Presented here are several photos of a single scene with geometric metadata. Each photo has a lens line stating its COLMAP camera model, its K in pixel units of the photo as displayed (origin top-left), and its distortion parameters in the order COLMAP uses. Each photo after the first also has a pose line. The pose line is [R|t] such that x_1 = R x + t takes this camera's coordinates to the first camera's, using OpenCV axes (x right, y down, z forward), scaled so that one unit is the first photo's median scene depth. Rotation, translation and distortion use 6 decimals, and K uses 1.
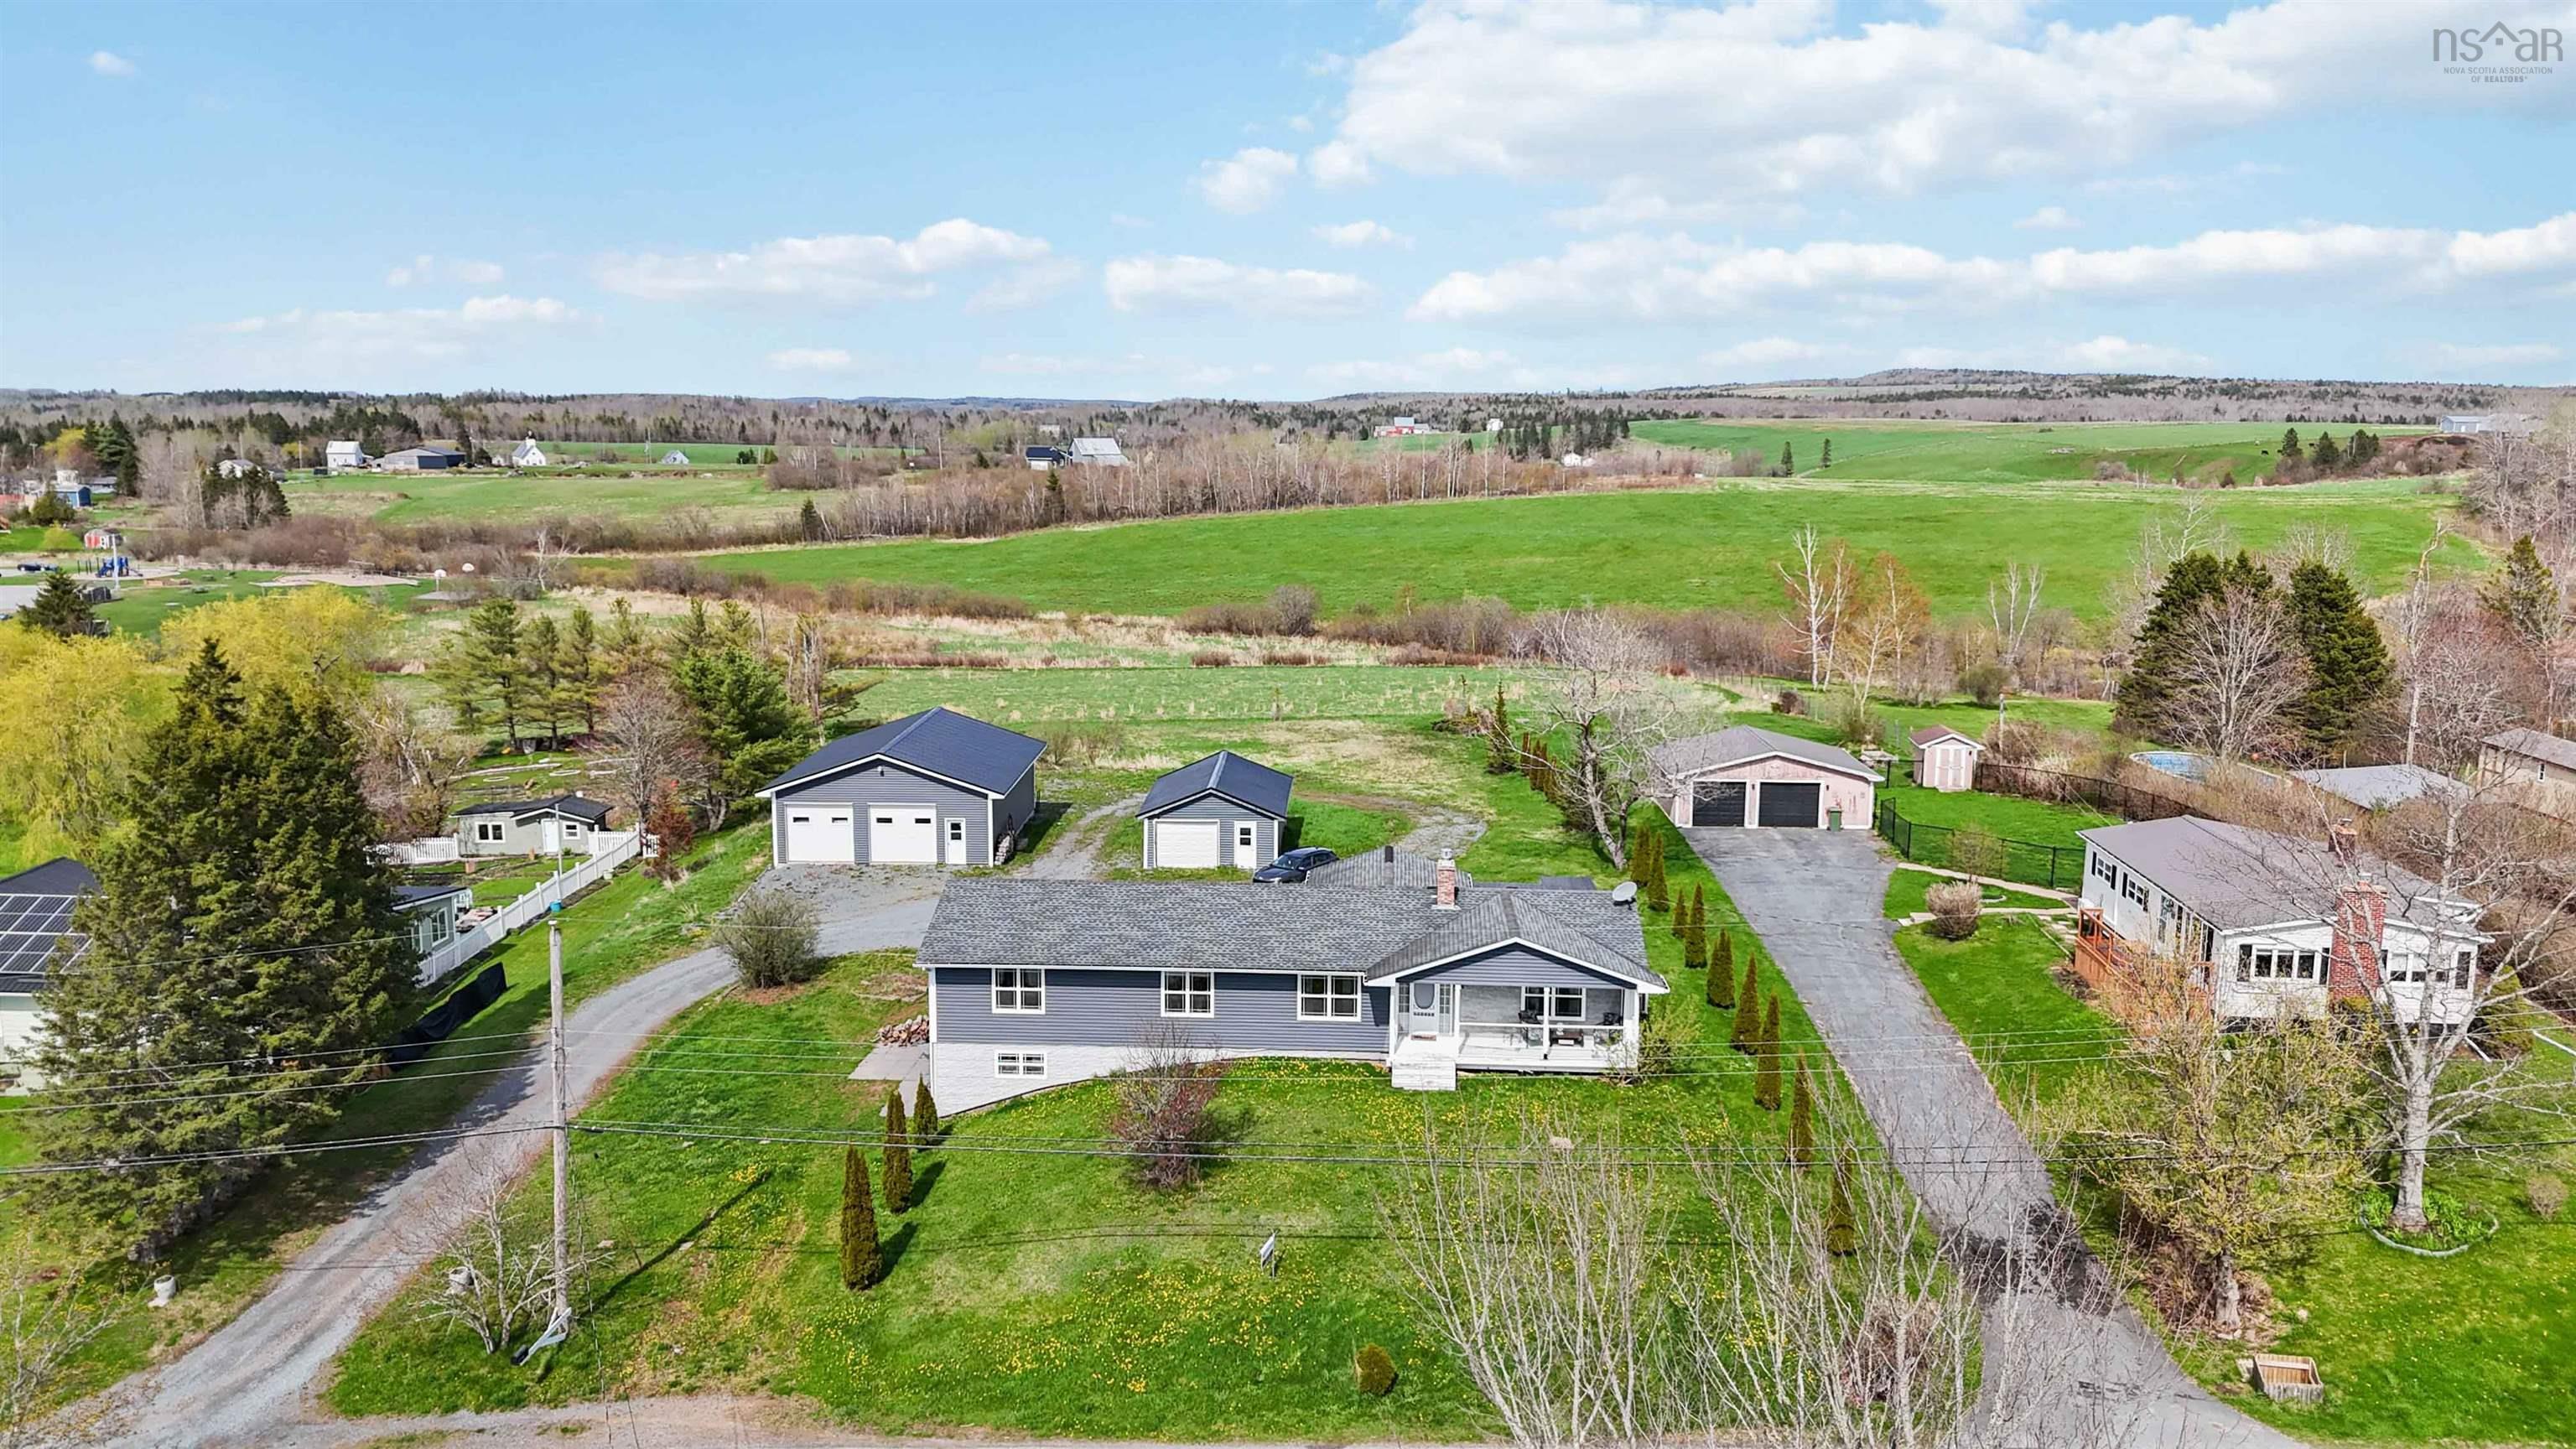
lens RADIAL K [[1865.9, 0, 1280.6], [0, 1865.9, 731.3], [0, 0, 1]] dist [0.076419, -0.099527]
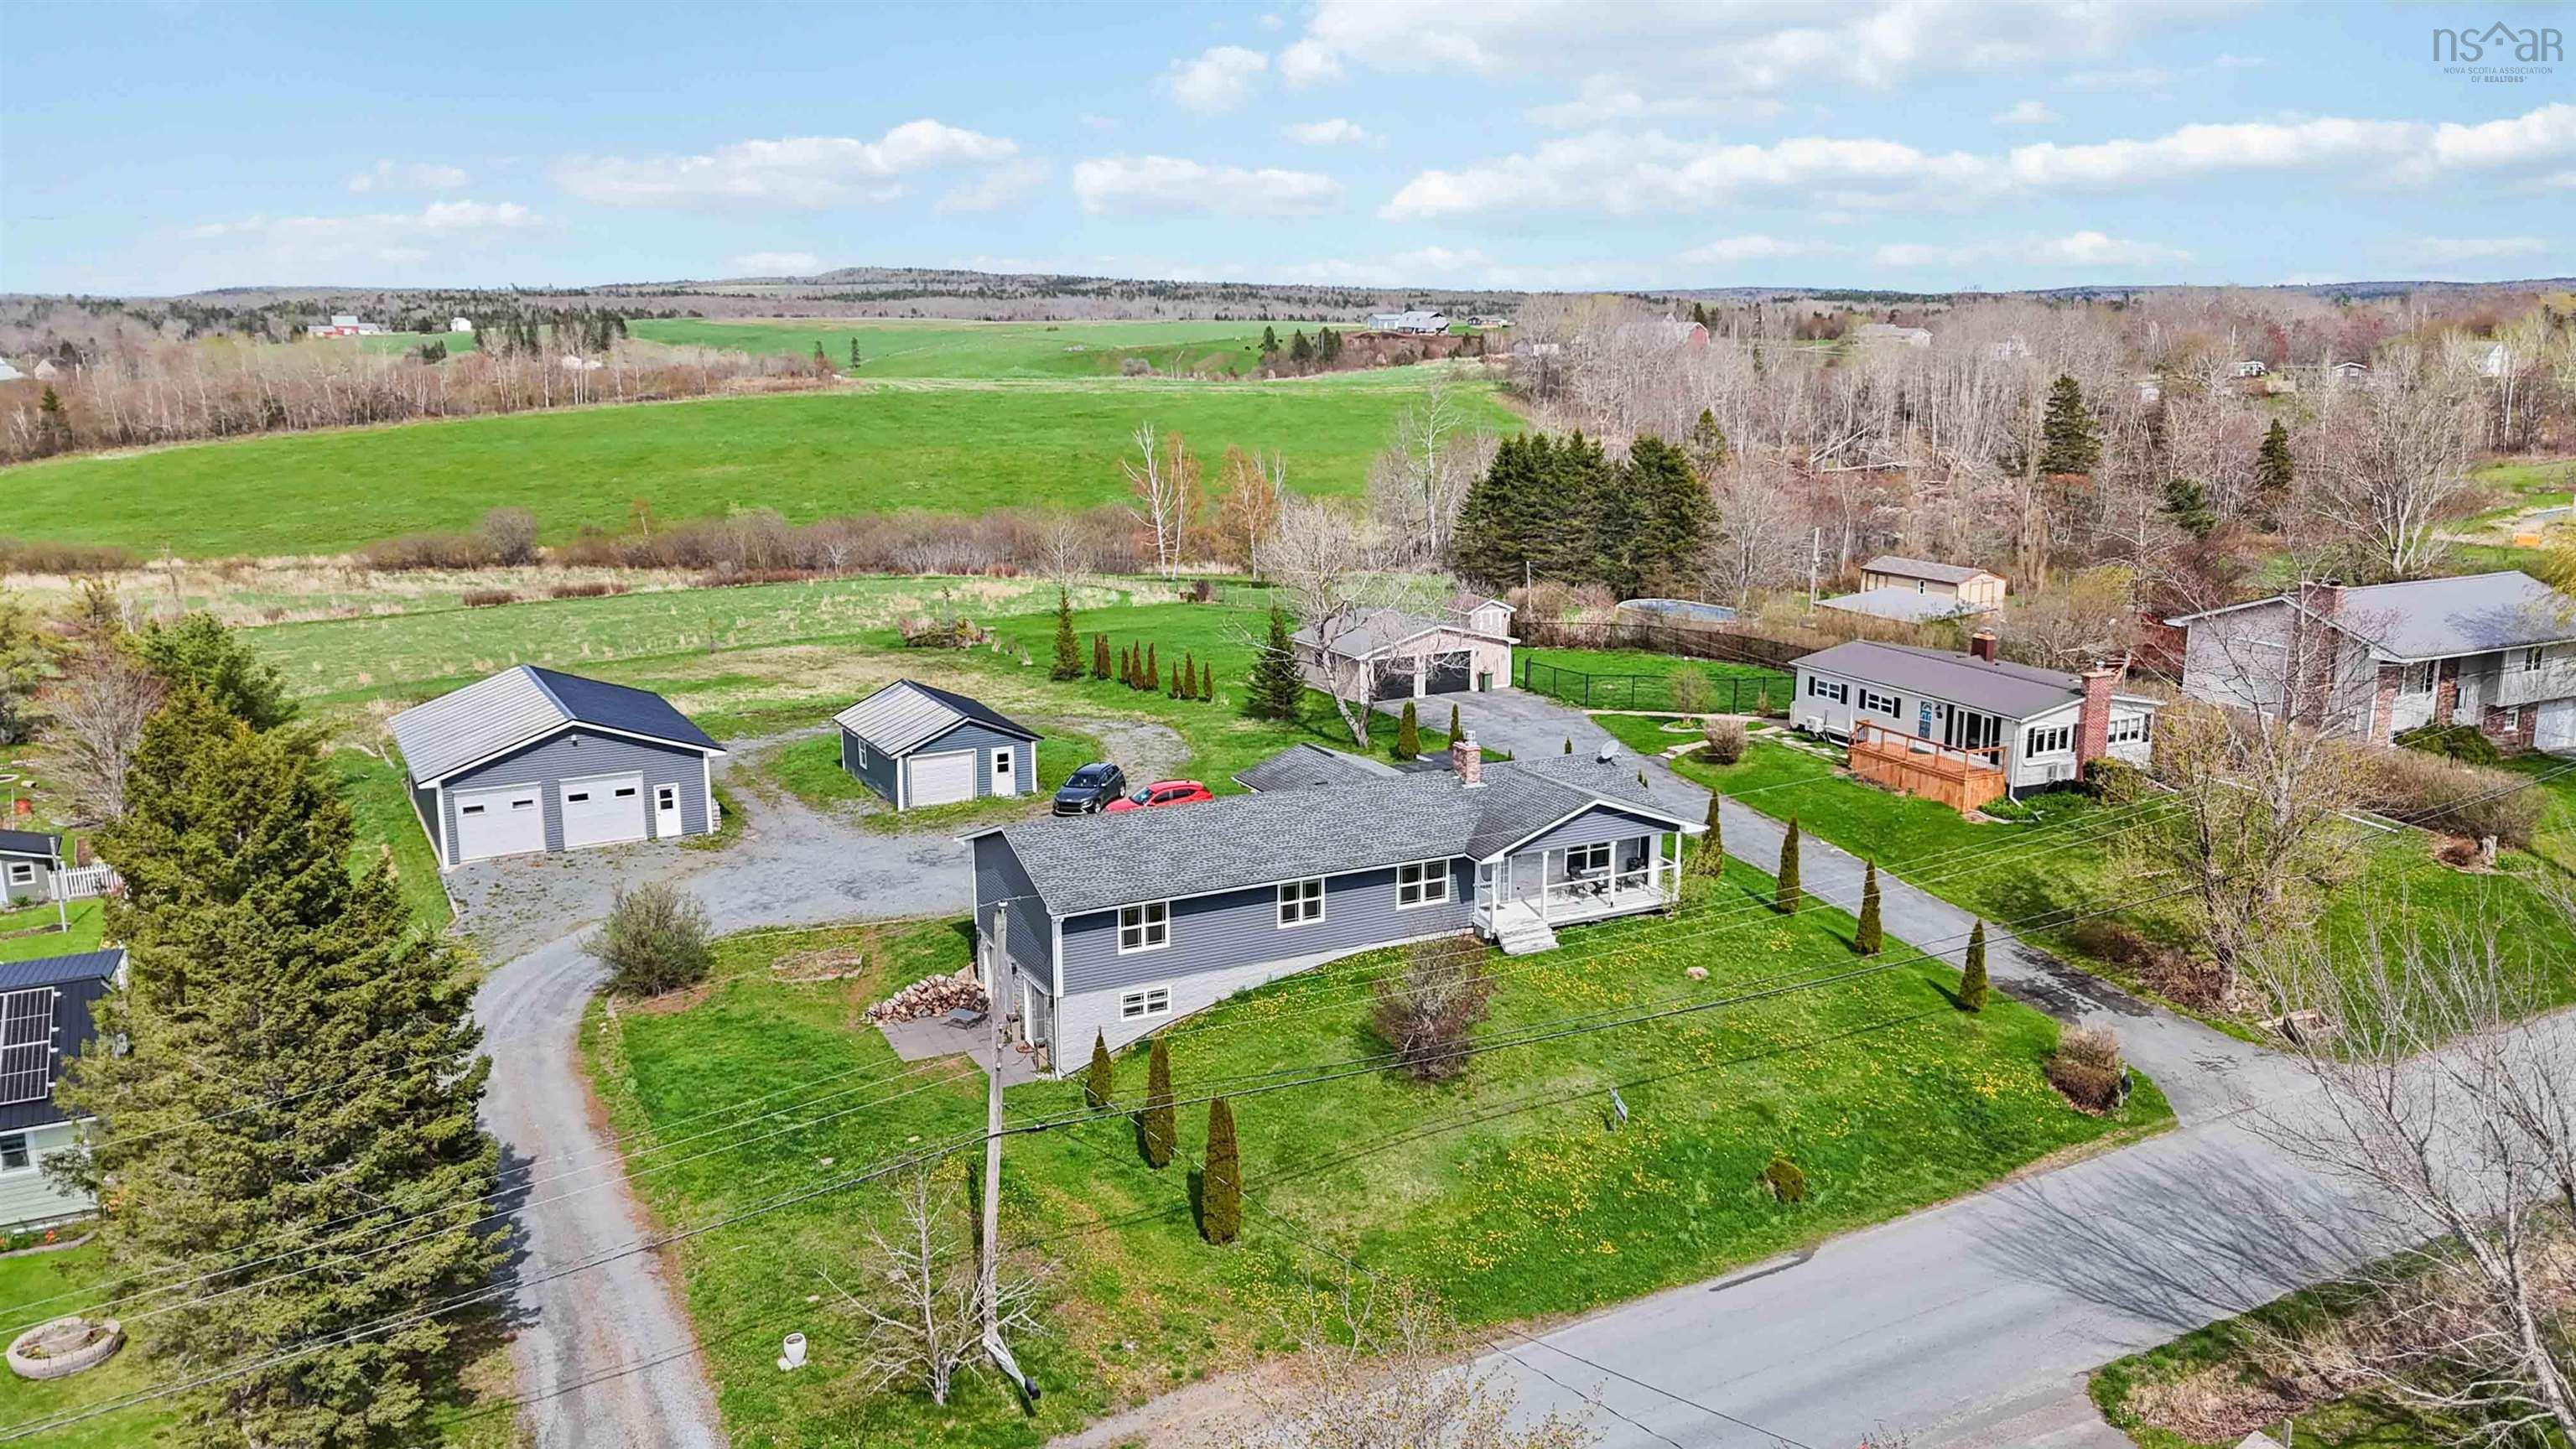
lens RADIAL K [[1906.8, 0, 1288.6], [0, 1906.8, 716.0], [0, 0, 1]] dist [0.079238, -0.127209]
pose [[0.860229, -0.110433, 0.497806, -0.365030], [0.090574, 0.993834, 0.063956, -0.015946], [-0.501799, -0.009929, 0.864927, 0.082123]]
